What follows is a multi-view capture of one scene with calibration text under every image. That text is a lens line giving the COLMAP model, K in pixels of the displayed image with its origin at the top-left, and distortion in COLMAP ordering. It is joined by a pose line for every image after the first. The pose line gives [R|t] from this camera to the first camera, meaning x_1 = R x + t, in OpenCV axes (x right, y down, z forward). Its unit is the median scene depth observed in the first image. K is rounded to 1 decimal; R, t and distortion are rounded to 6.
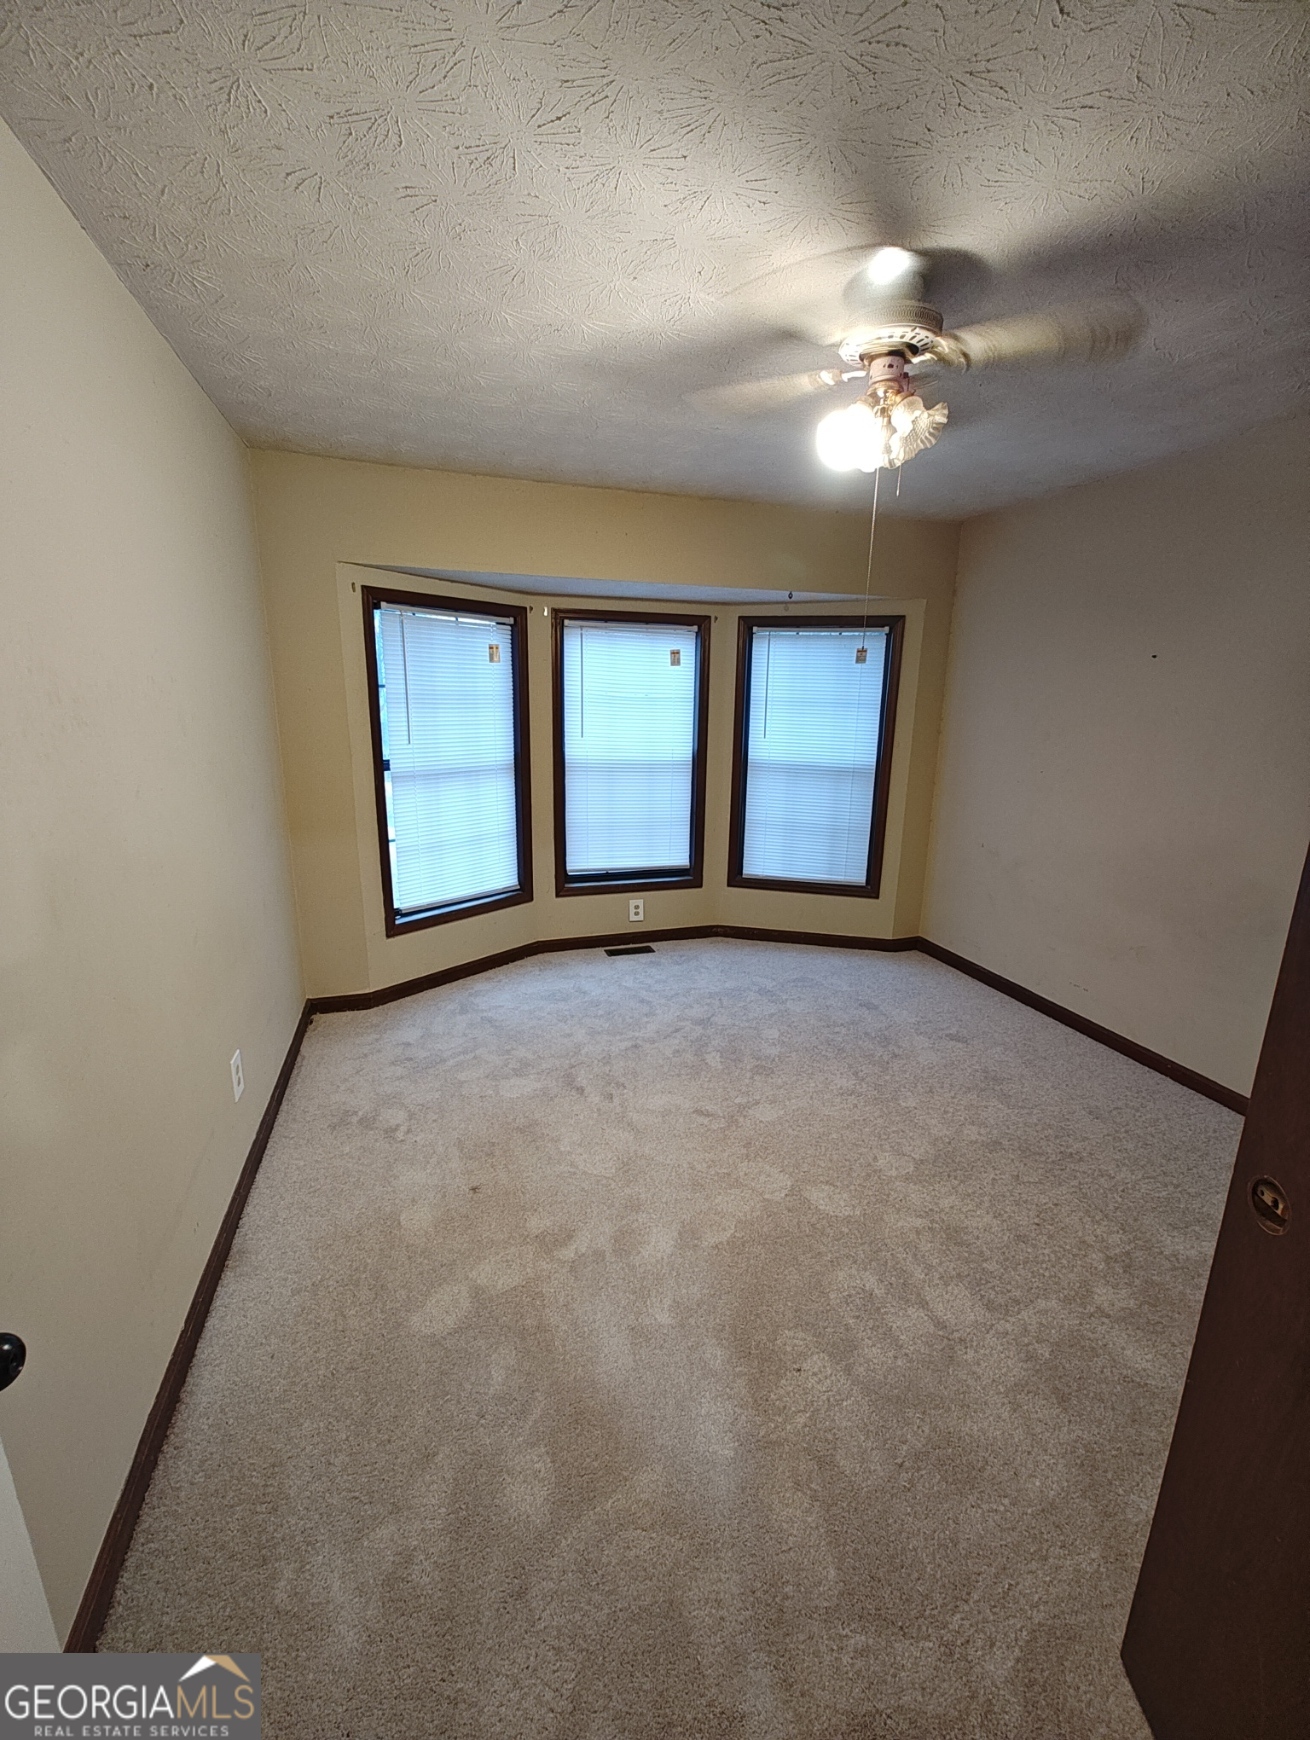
lens RADIAL K [[716.6, 0, 652.7], [0, 716.6, 864.9], [0, 0, 1]] dist [-0.002256, 0.001405]
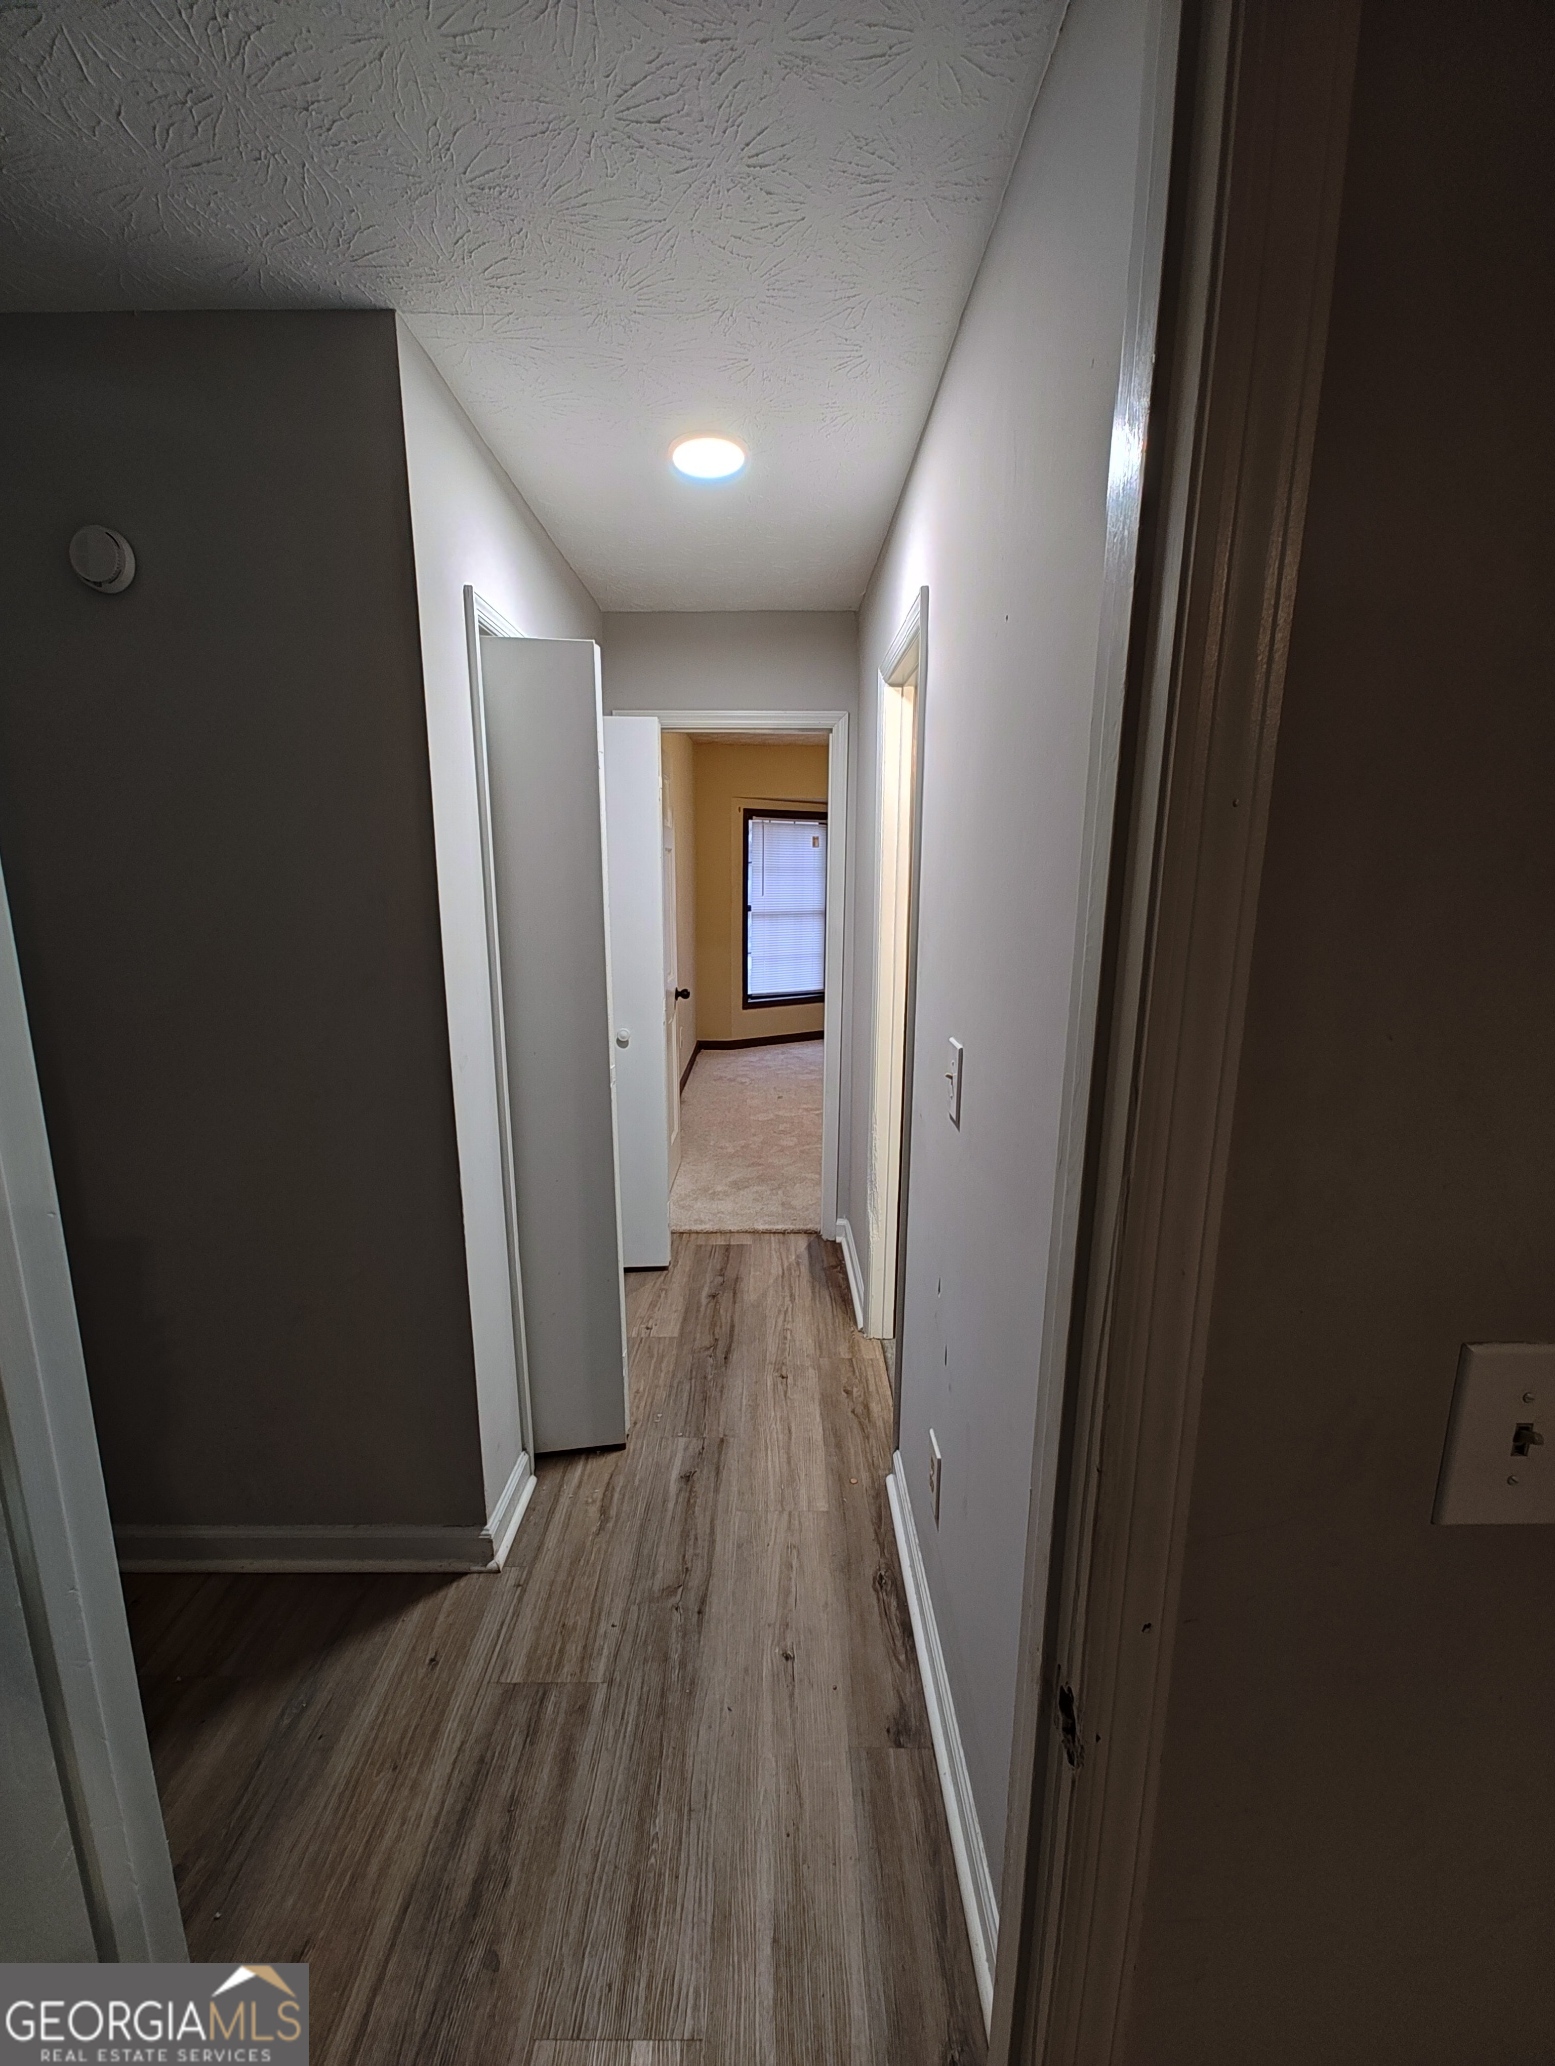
lens RADIAL K [[850.9, 0, 769.7], [0, 850.9, 1037.6], [0, 0, 1]] dist [-0.002256, 0.001405]
pose [[0.952497, 0.051183, -0.300216, 0.303336], [-0.063789, 0.997439, -0.032334, 0.233731], [0.297792, 0.049949, 0.953323, -0.915906]]
